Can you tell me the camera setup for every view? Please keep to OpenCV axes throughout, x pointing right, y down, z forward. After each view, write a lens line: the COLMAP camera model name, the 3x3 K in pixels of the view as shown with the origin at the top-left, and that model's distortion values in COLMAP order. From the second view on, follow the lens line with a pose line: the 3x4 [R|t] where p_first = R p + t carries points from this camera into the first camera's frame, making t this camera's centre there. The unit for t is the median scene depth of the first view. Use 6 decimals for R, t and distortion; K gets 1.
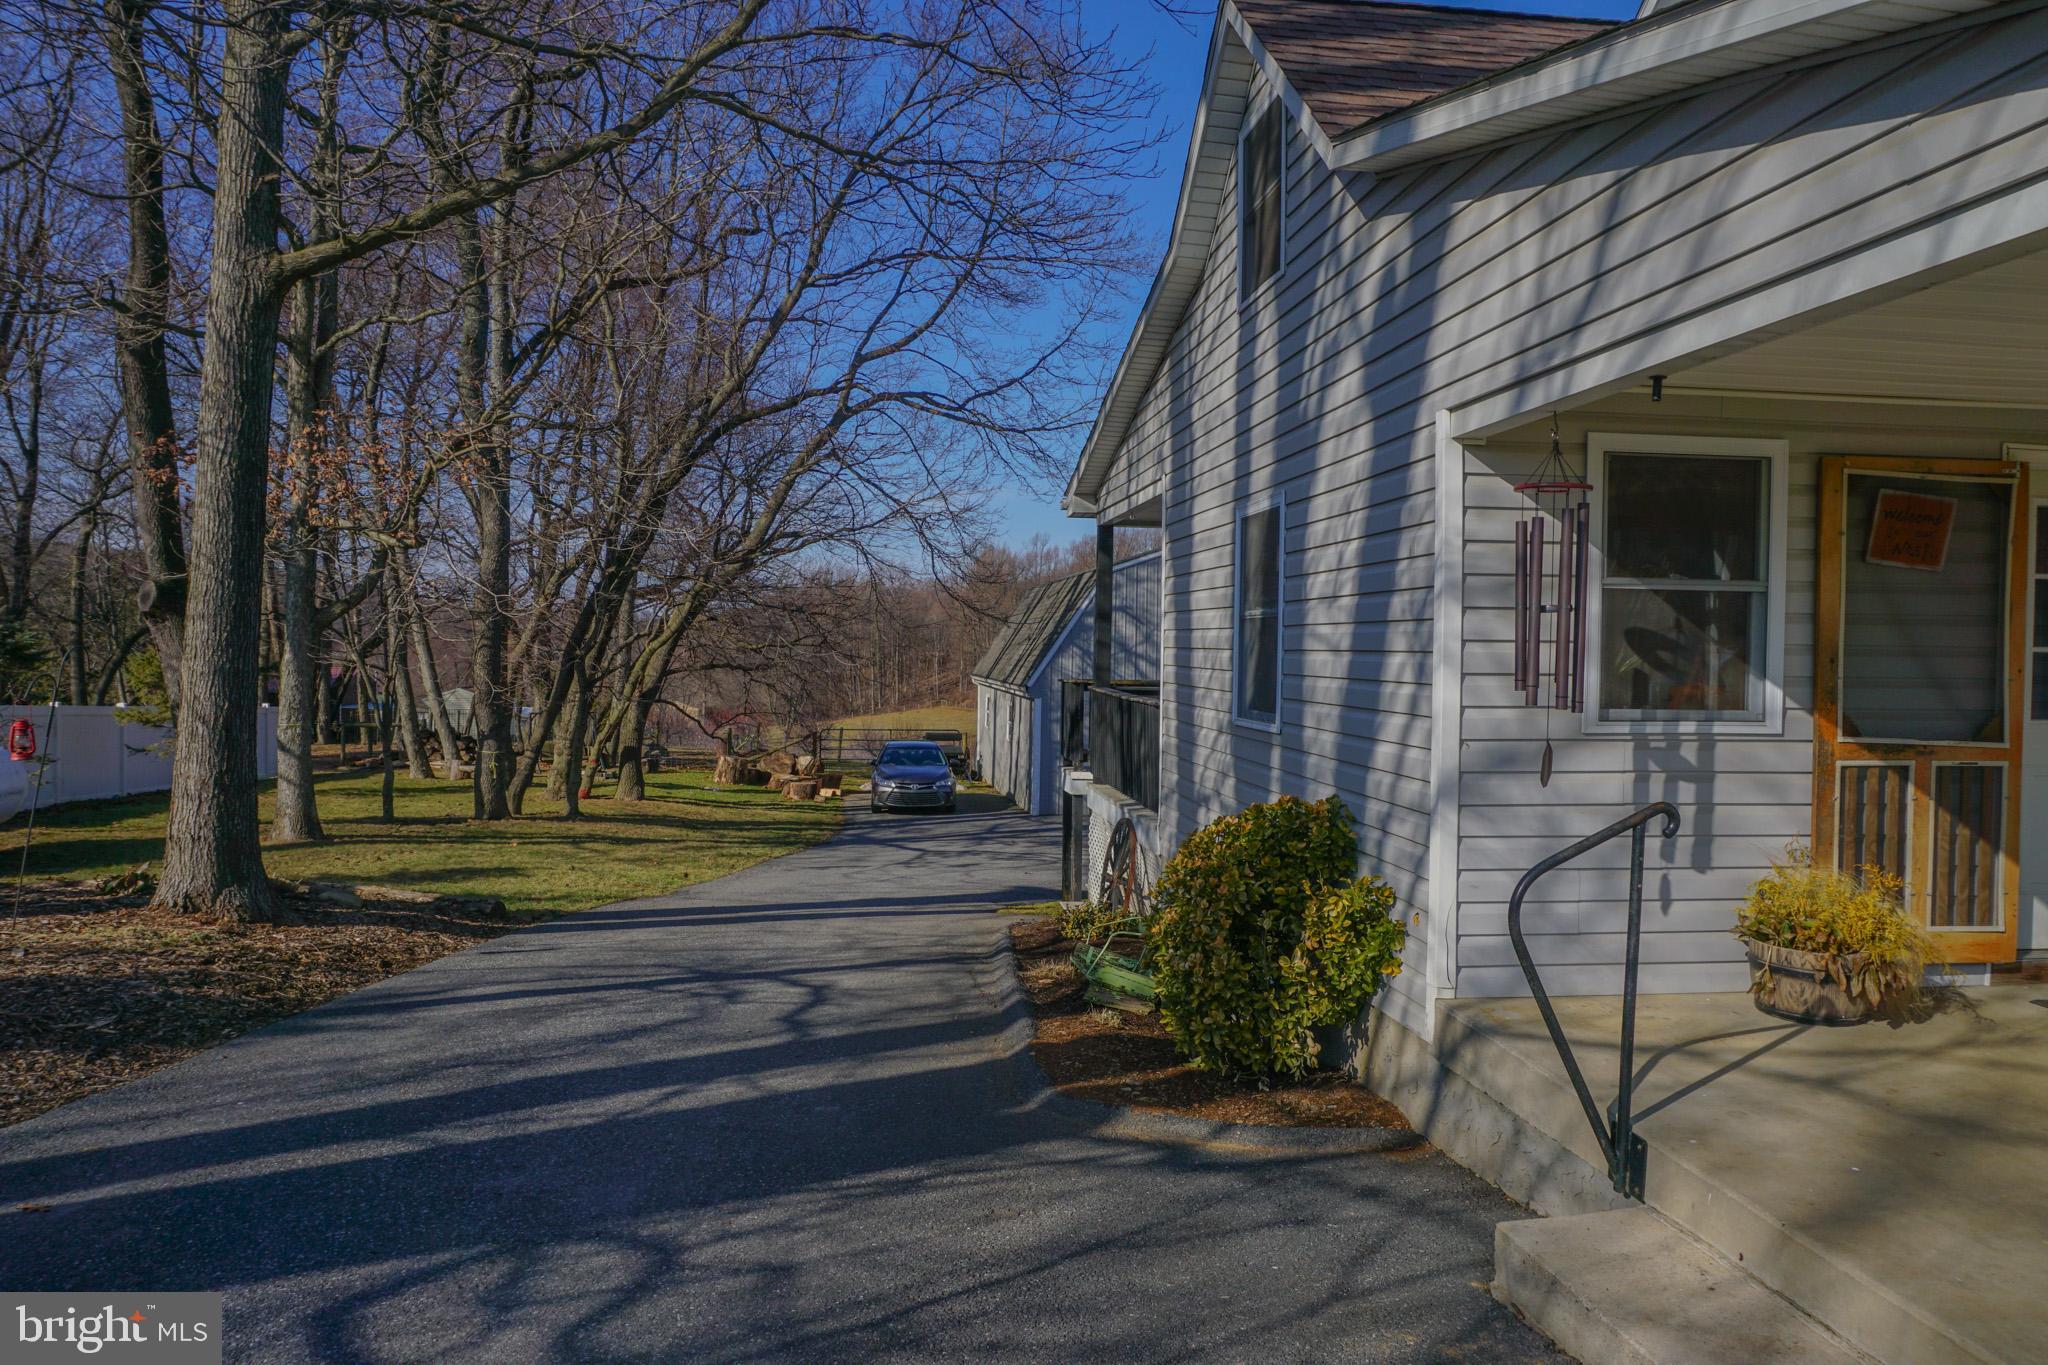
lens RADIAL K [[1375.6, 0, 1004.0], [0, 1375.6, 680.3], [0, 0, 1]] dist [-0.053073, 0.026177]
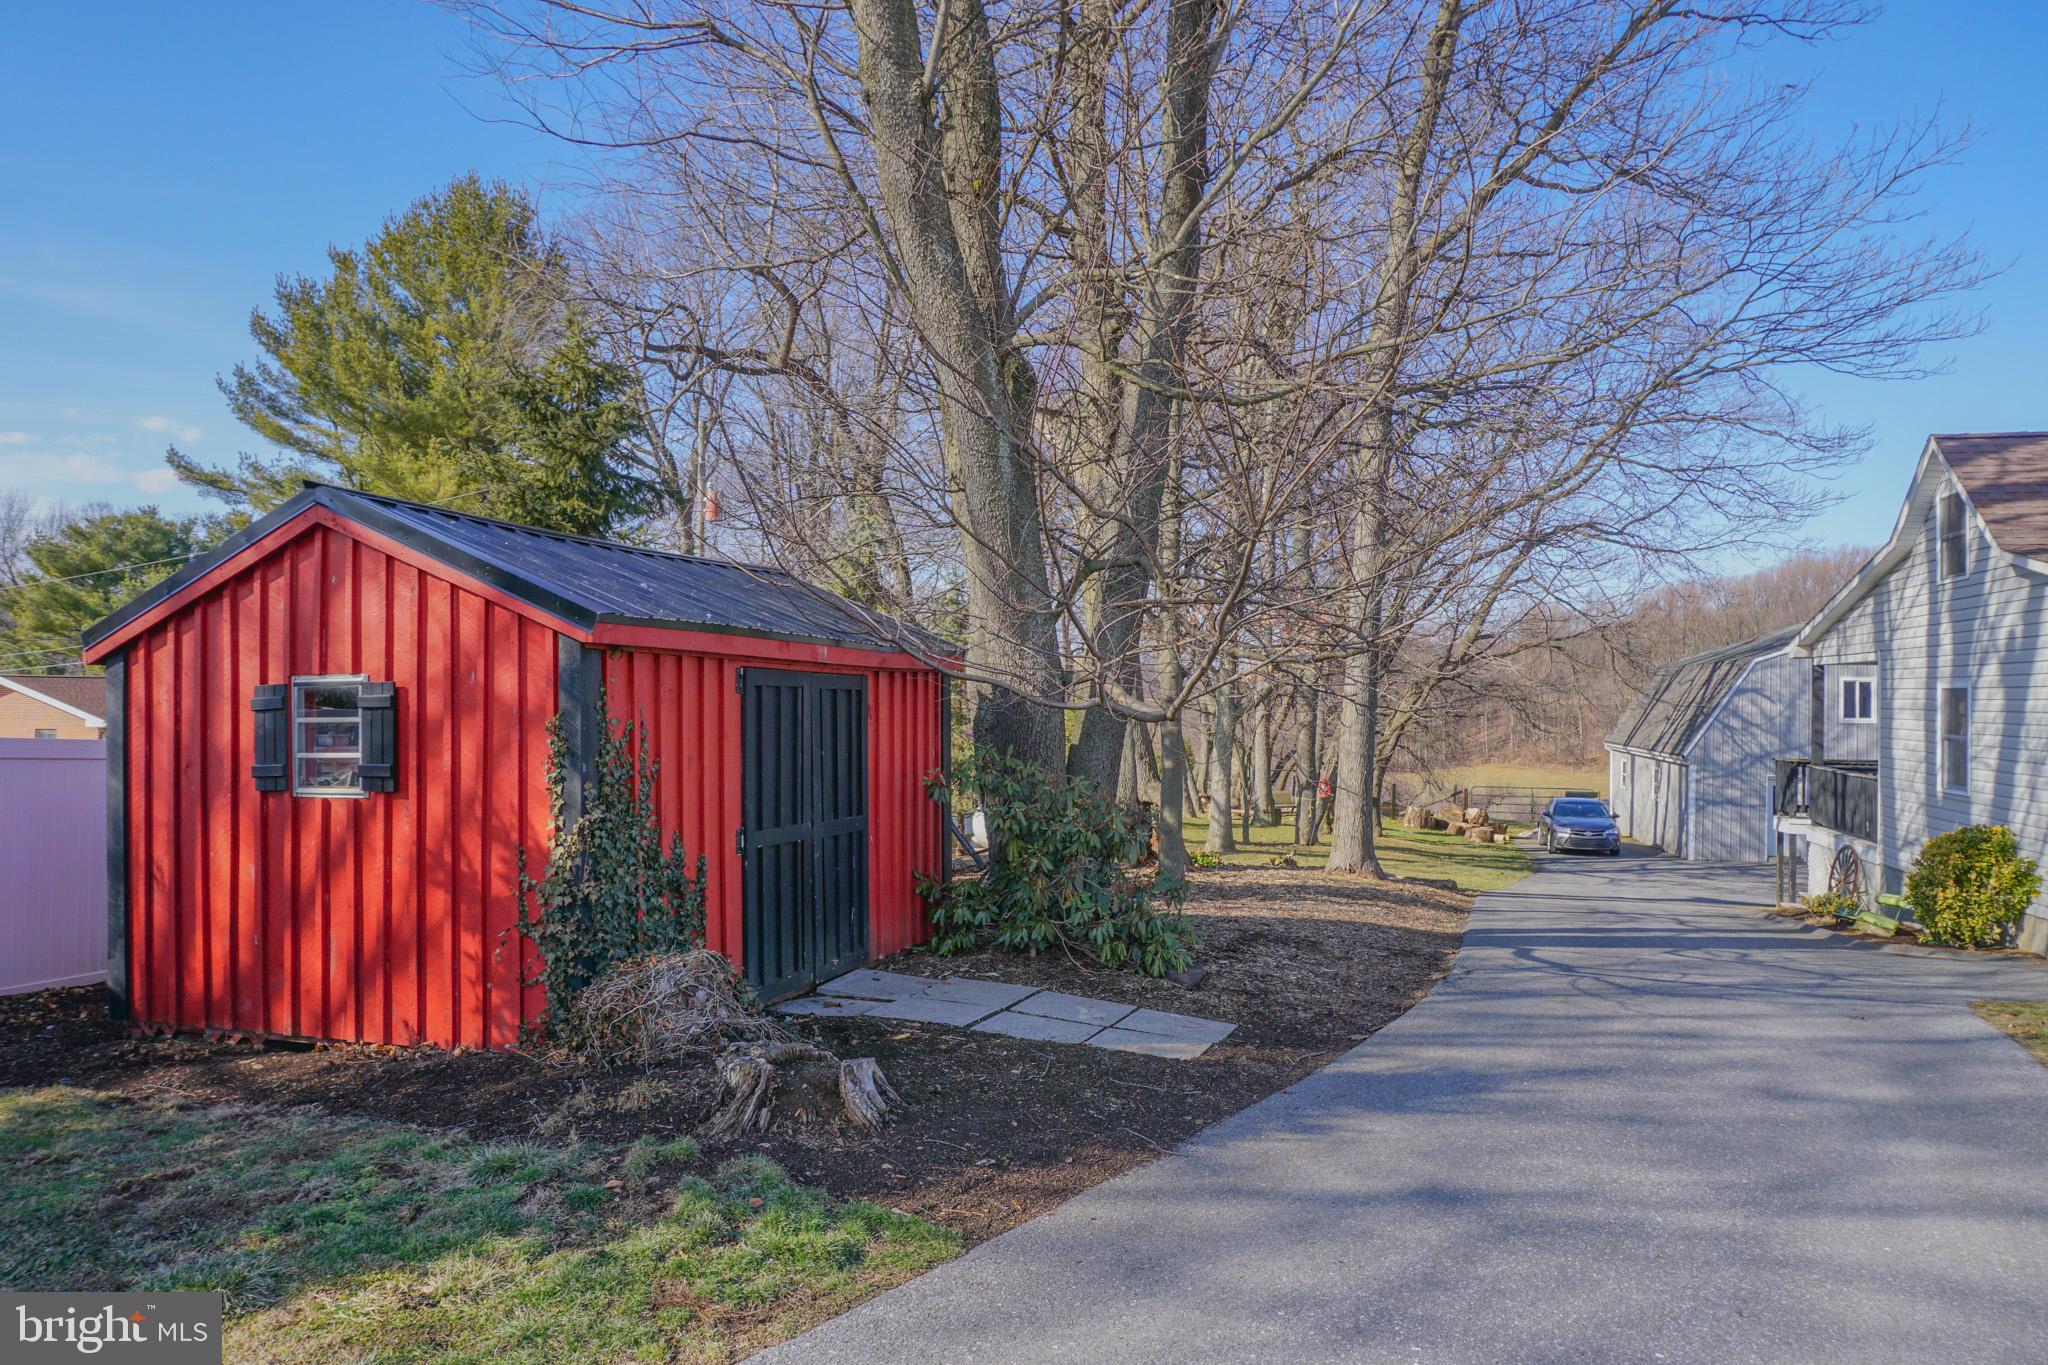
lens RADIAL K [[1375.6, 0, 1004.0], [0, 1375.6, 680.3], [0, 0, 1]] dist [-0.053073, 0.026177]
pose [[0.931253, -0.008663, -0.364270, -0.577912], [-0.005627, 0.999256, -0.038150, -0.071008], [0.364330, 0.037577, 0.930512, -2.002019]]
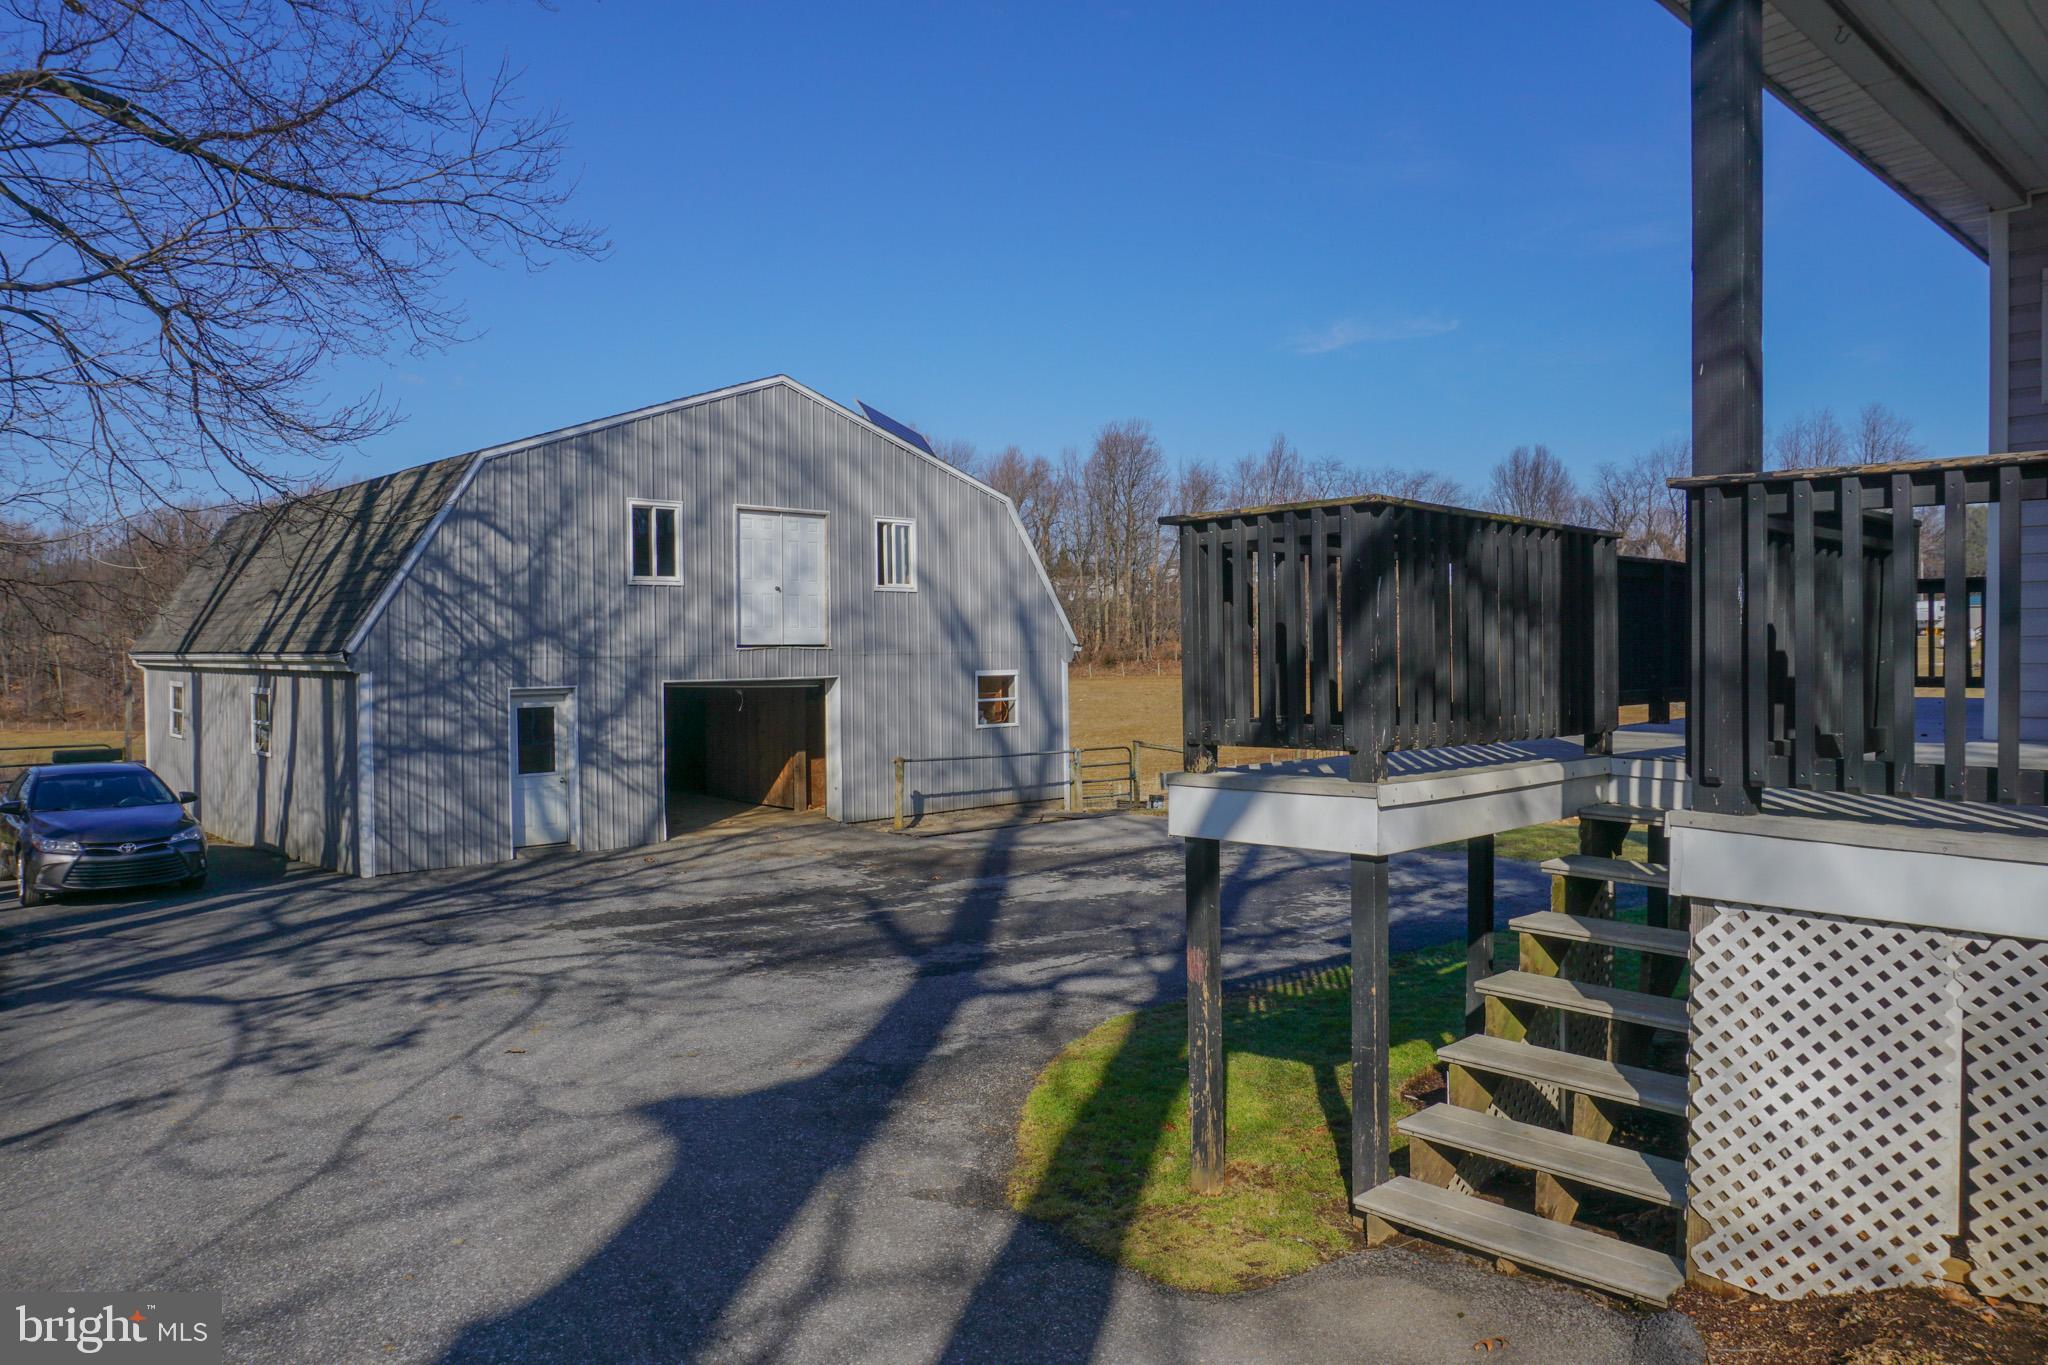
lens RADIAL K [[1375.6, 0, 1004.0], [0, 1375.6, 680.3], [0, 0, 1]] dist [-0.053073, 0.026177]
pose [[0.801906, -0.035083, 0.596420, -0.544765], [0.033001, 0.999351, 0.014415, 0.090882], [-0.596539, 0.008123, 0.802543, 2.074693]]
